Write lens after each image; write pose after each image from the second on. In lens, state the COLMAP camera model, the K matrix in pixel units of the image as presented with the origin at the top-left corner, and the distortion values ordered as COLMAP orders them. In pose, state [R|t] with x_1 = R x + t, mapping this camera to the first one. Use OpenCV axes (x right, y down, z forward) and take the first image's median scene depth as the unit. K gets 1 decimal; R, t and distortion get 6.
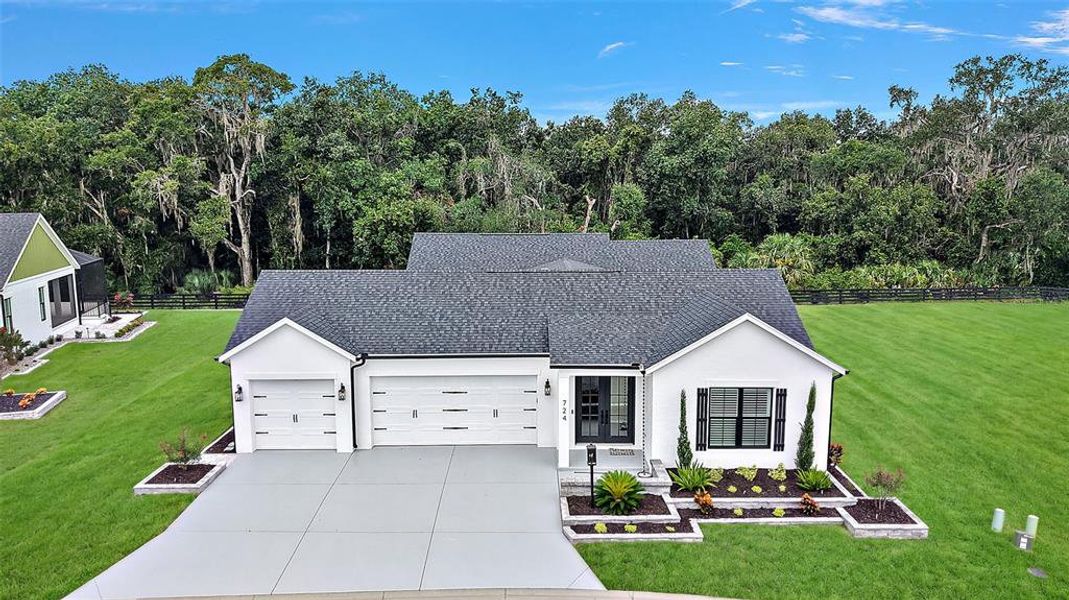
lens RADIAL K [[726.9, 0, 534.5], [0, 726.9, 300.0], [0, 0, 1]] dist [0.006430, 0.003055]
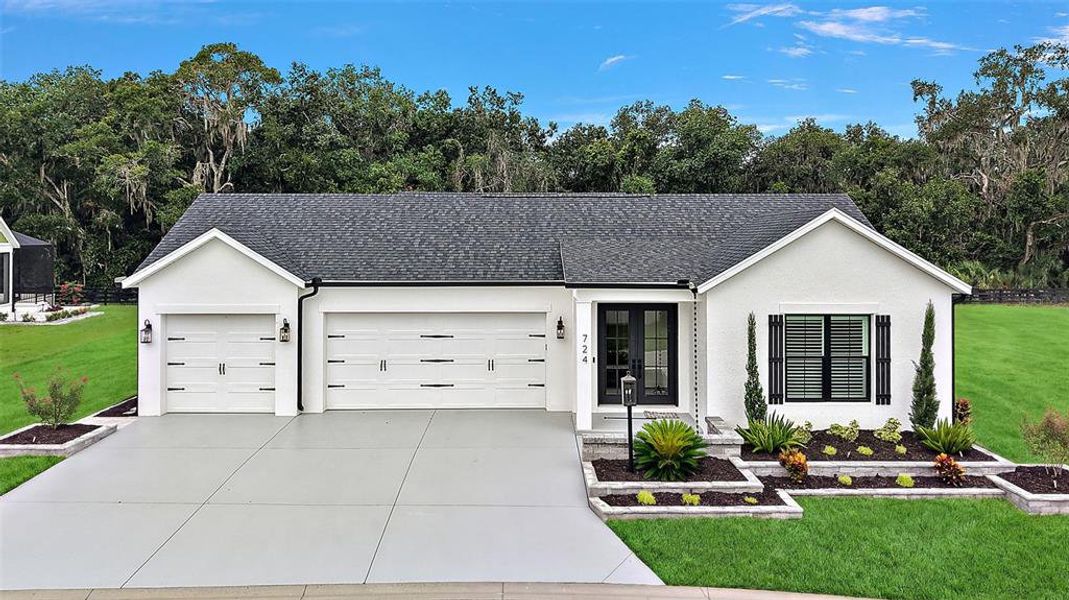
lens RADIAL K [[740.9, 0, 533.4], [0, 740.9, 230.8], [0, 0, 1]] dist [0.002944, 0.003216]
pose [[0.999997, 0.002325, -0.000499, -0.003556], [-0.002373, 0.989009, -0.147839, 0.049164], [0.000150, 0.147840, 0.989011, 0.083830]]
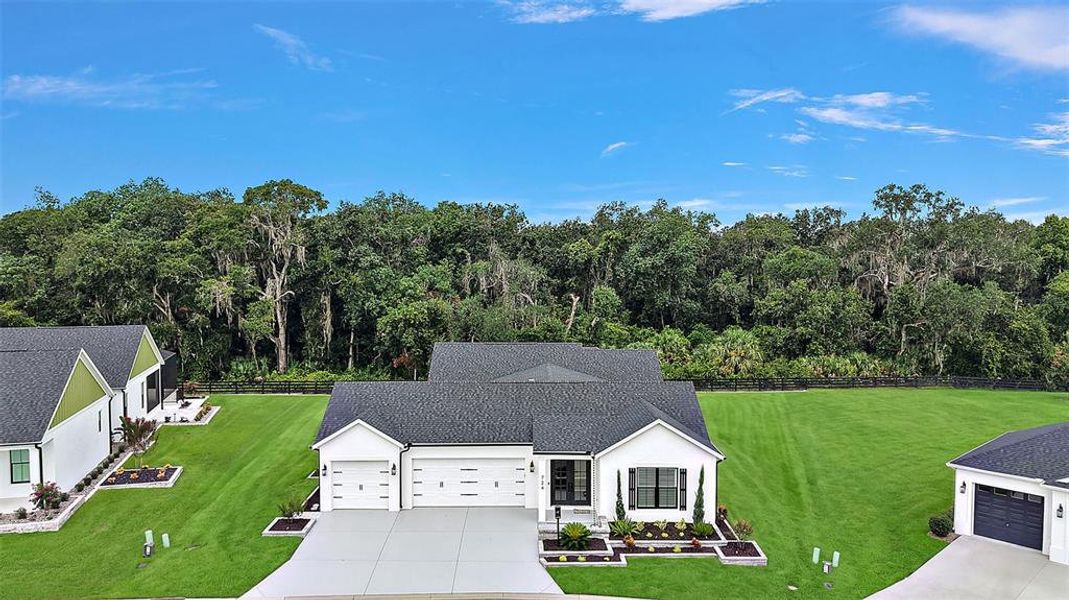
lens RADIAL K [[709.6, 0, 534.5], [0, 709.6, 300.0], [0, 0, 1]] dist [0.024587, -0.002681]
pose [[0.999973, 0.004798, 0.005654, 0.004915], [-0.004248, 0.995599, -0.093619, -0.030090], [-0.006078, 0.093593, 0.995592, -0.174372]]
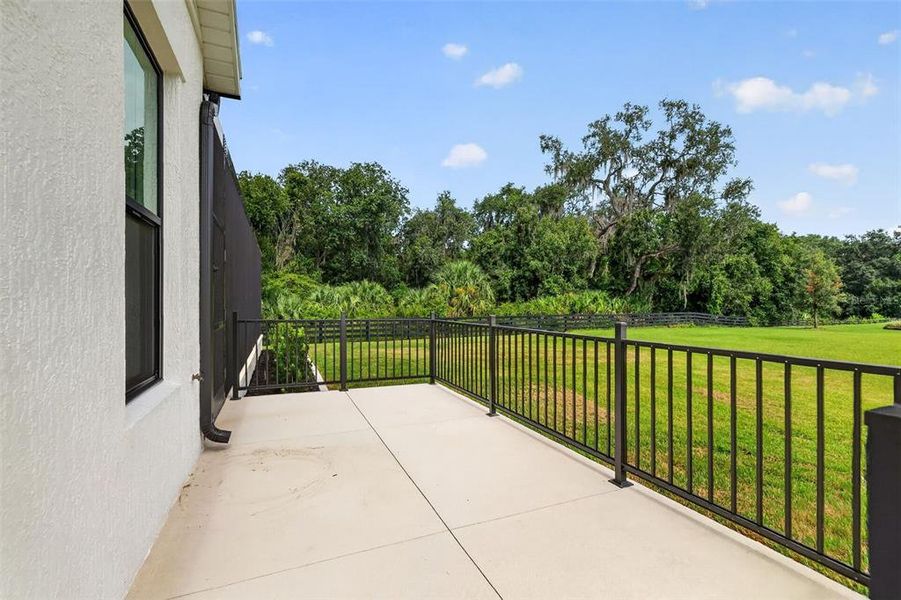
lens RADIAL K [[393.5, 0, 450.5], [0, 393.5, 300.0], [0, 0, 1]] dist [0.002249, 0.000454]
pose [[0.914354, 0.005400, 0.404879, 0.147093], [0.055602, 0.988765, -0.138756, 0.024051], [-0.401079, 0.149384, 0.903781, 0.629160]]
